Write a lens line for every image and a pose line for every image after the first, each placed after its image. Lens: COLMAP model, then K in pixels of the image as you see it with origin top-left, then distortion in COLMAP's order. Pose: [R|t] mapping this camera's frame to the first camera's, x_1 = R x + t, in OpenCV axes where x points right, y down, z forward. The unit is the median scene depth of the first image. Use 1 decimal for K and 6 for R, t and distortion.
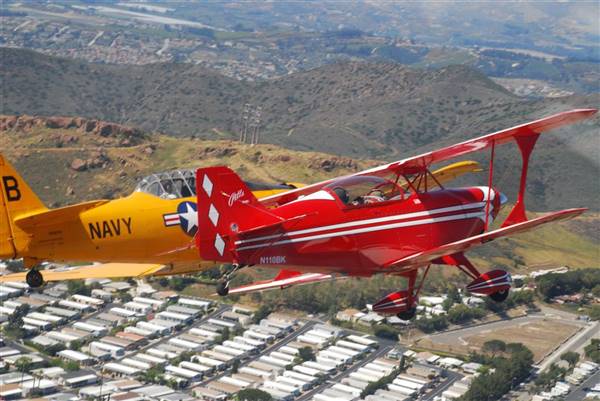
lens RADIAL K [[2365.8, 0, 300.0], [0, 2365.8, 200.5], [0, 0, 1]] dist [1.355753, 6.226684]
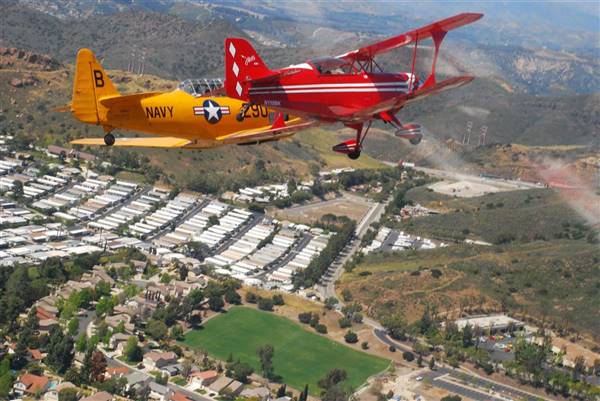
lens RADIAL K [[2365.8, 0, 300.0], [0, 2365.8, 200.5], [0, 0, 1]] dist [1.355753, 6.226684]
pose [[0.950530, 0.028505, 0.309321, -0.398757], [-0.041670, 0.998481, 0.036038, -0.004245], [-0.307824, -0.047145, 0.950274, -0.429467]]
